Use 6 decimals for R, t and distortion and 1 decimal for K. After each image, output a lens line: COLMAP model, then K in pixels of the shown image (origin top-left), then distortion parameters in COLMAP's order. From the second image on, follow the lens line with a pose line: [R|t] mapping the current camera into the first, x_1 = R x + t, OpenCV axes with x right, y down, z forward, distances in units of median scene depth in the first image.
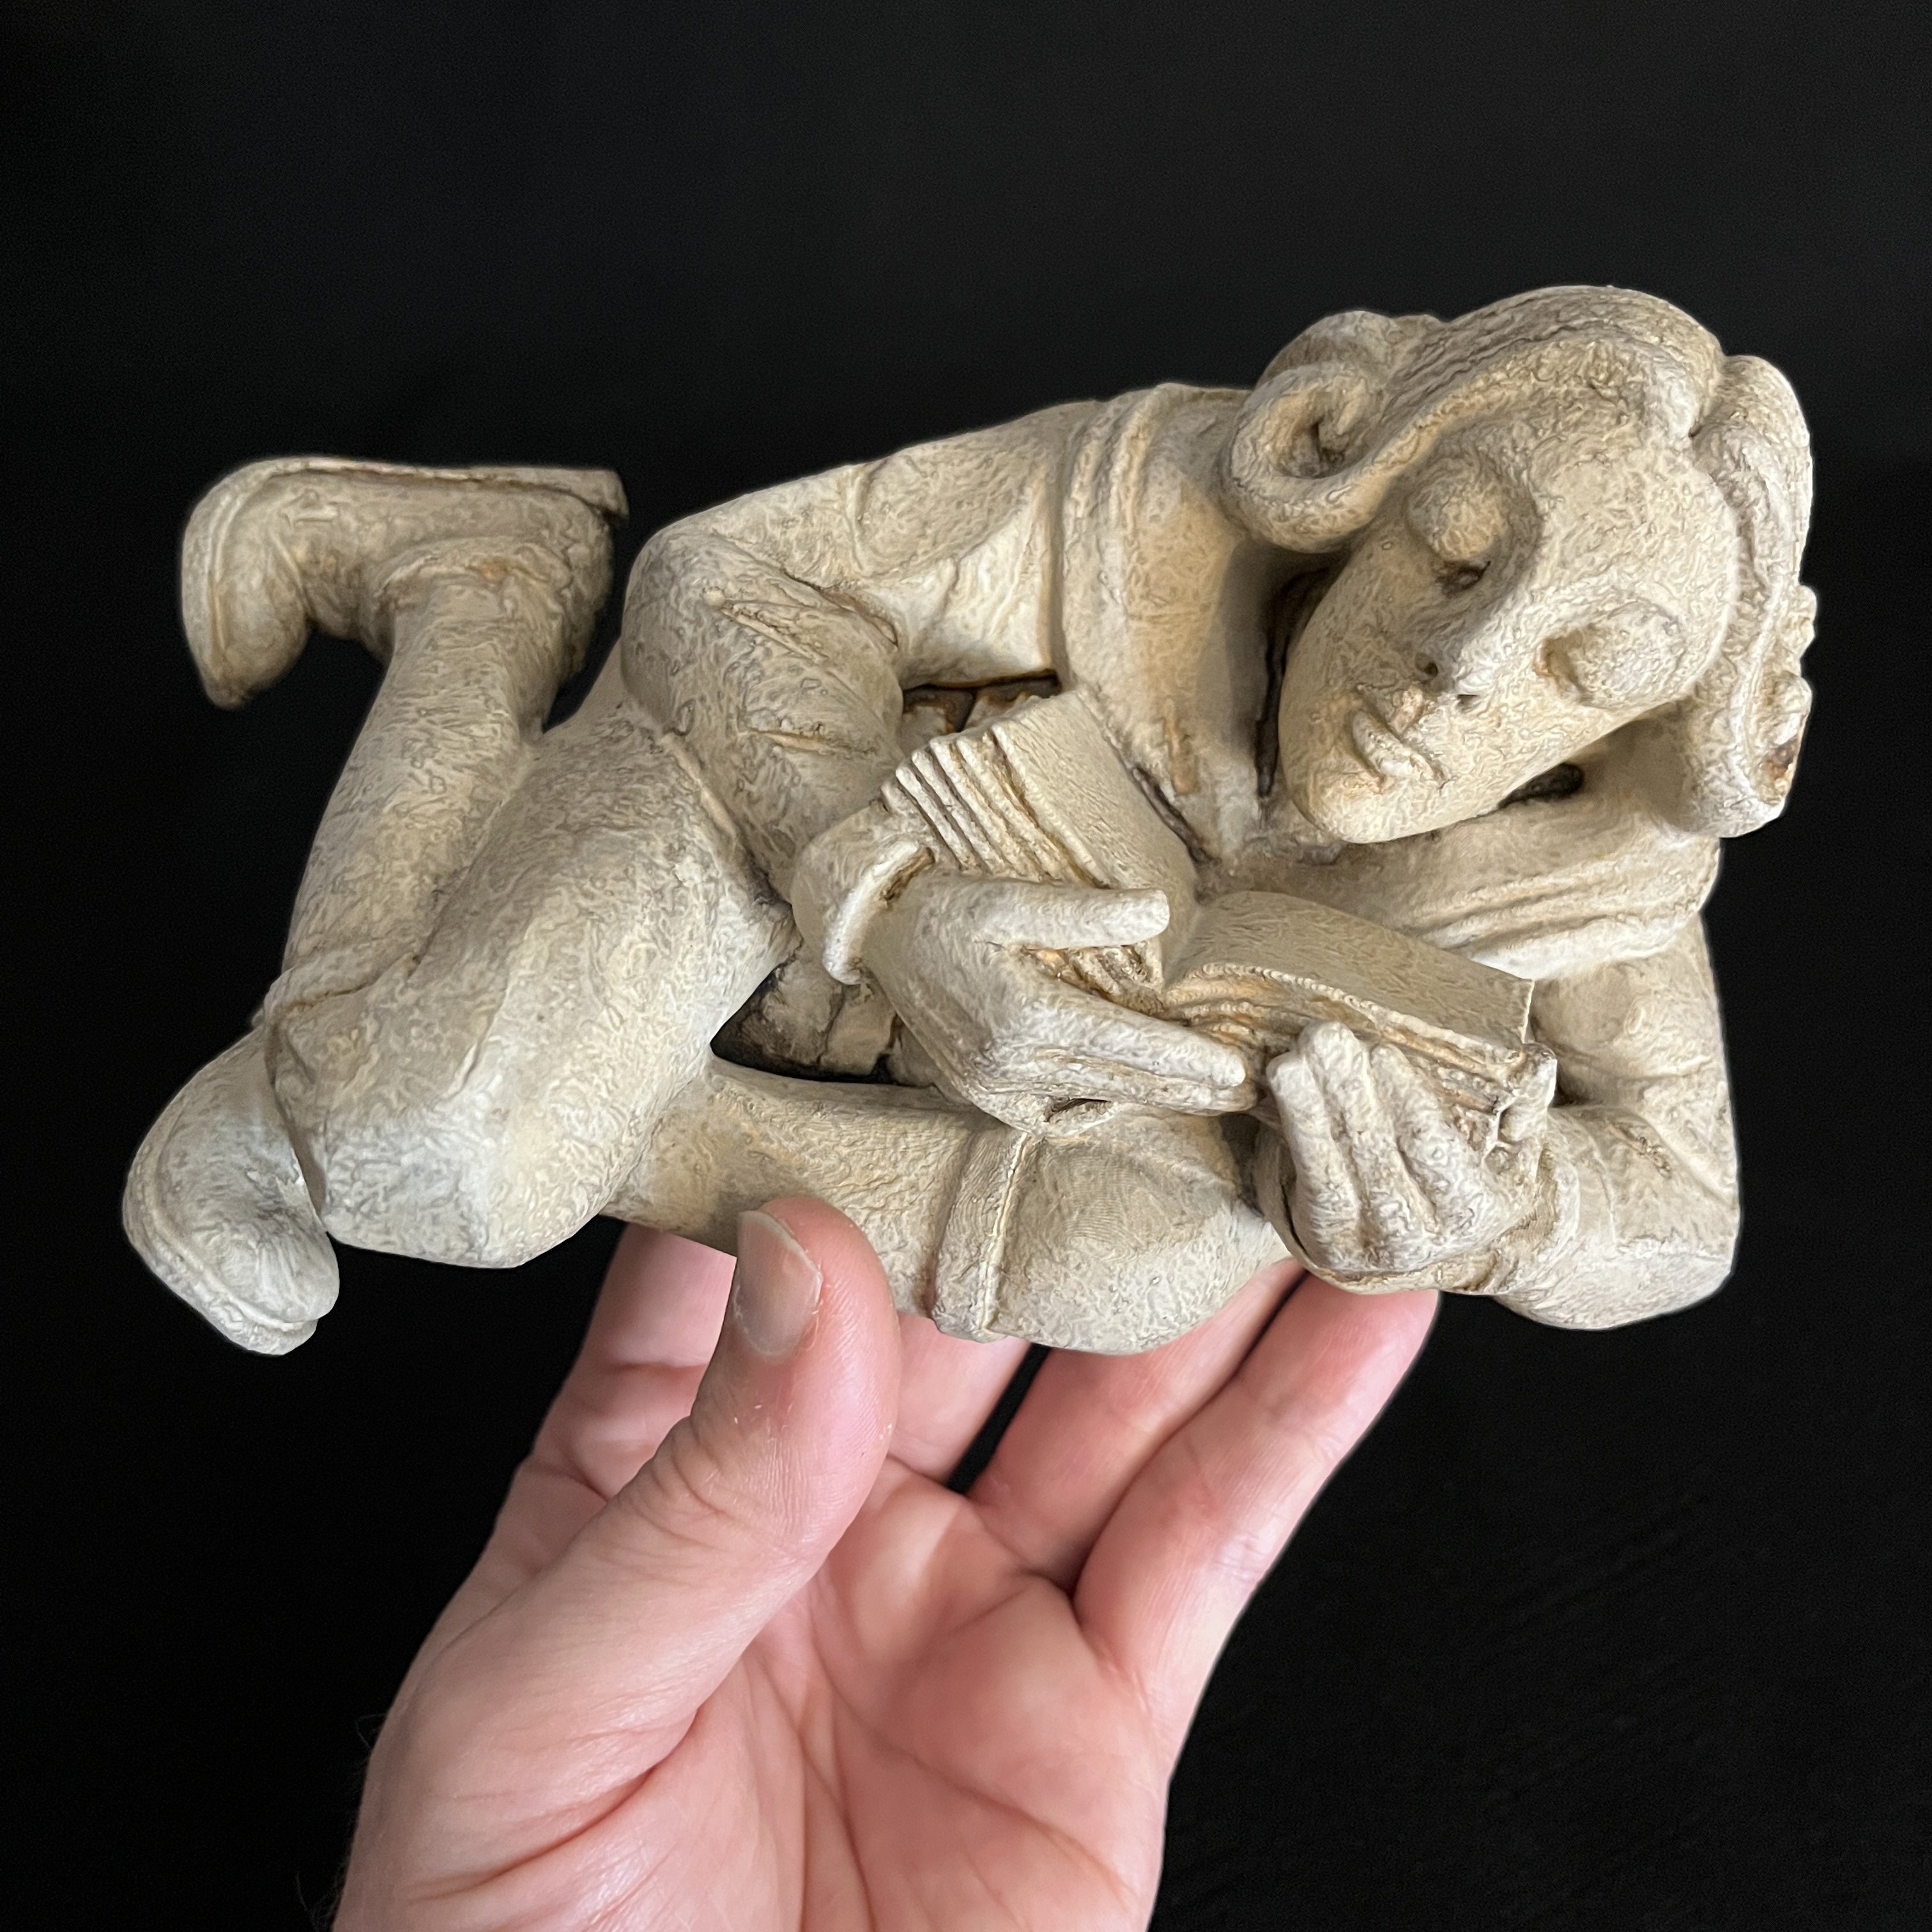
lens RADIAL K [[2011.8, 0, 984.4], [0, 2011.8, 962.1], [0, 0, 1]] dist [0.014881, 0.000000]
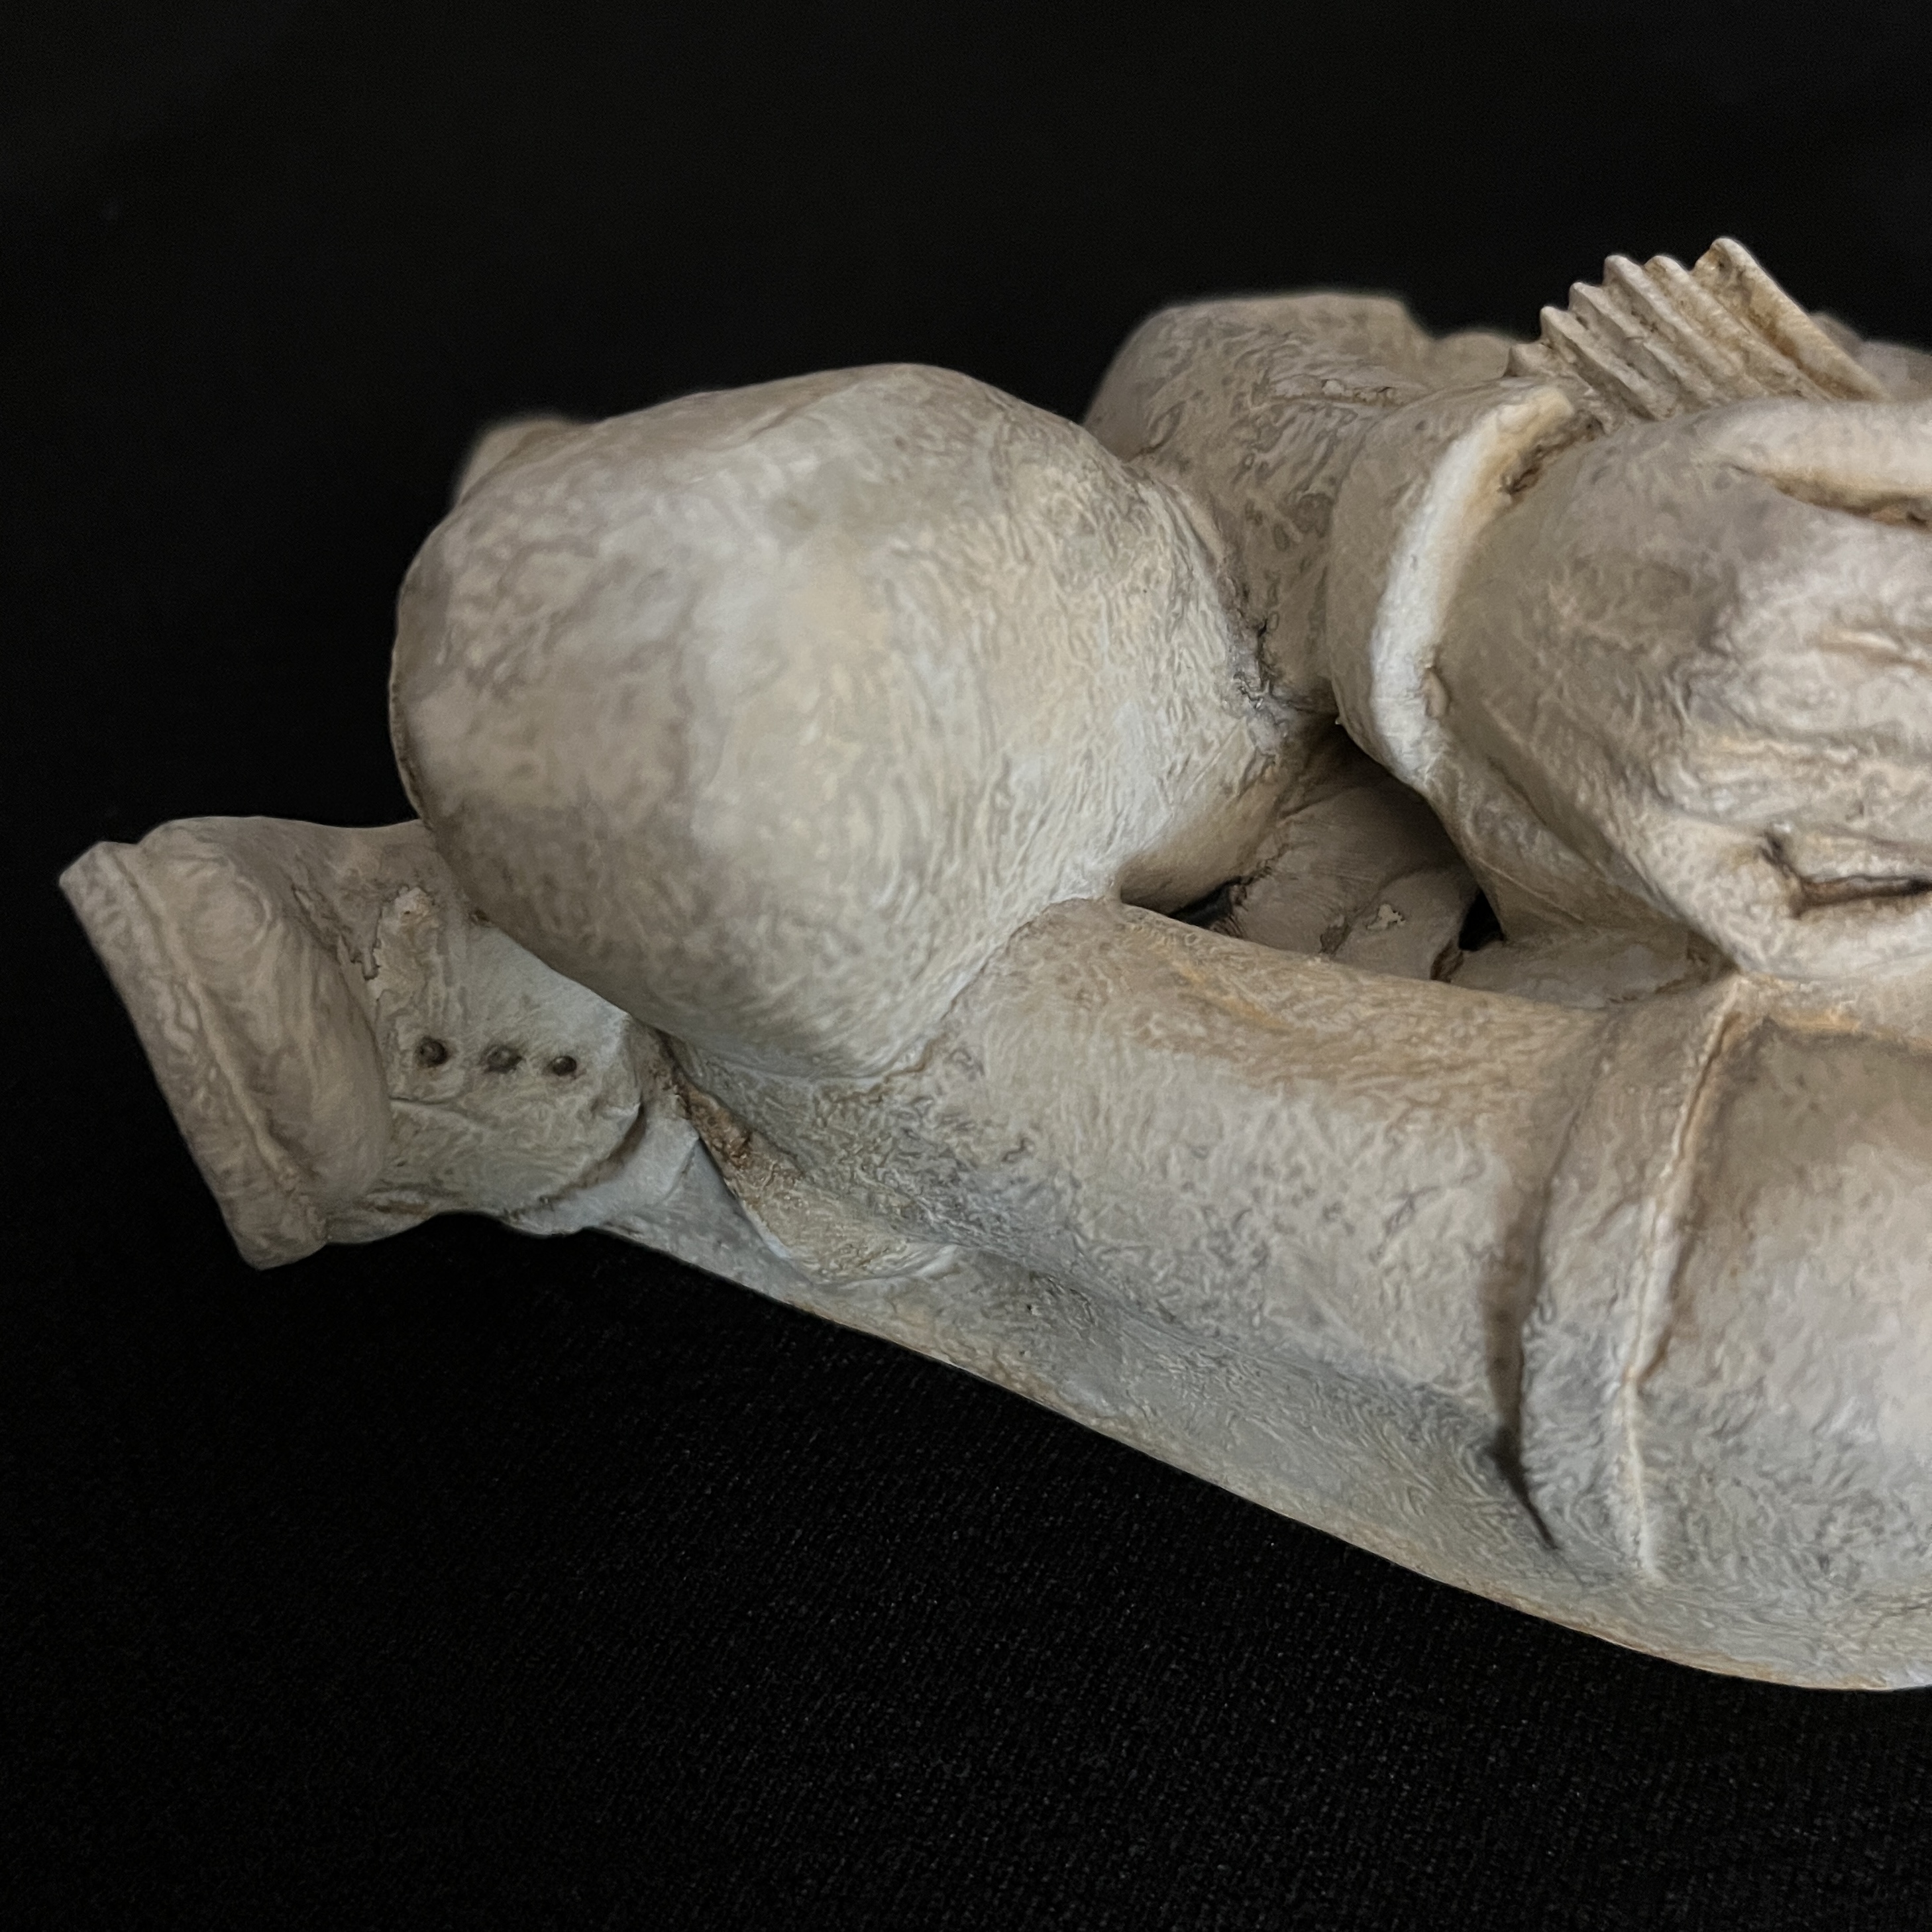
lens RADIAL K [[2131.4, 0, 958.1], [0, 2131.4, 969.0], [0, 0, 1]] dist [0.023676, 0.000000]
pose [[0.981022, 0.098068, -0.167270, -0.085249], [-0.173699, 0.827861, -0.533362, 0.417440], [0.086170, 0.552294, 0.829184, 0.545209]]
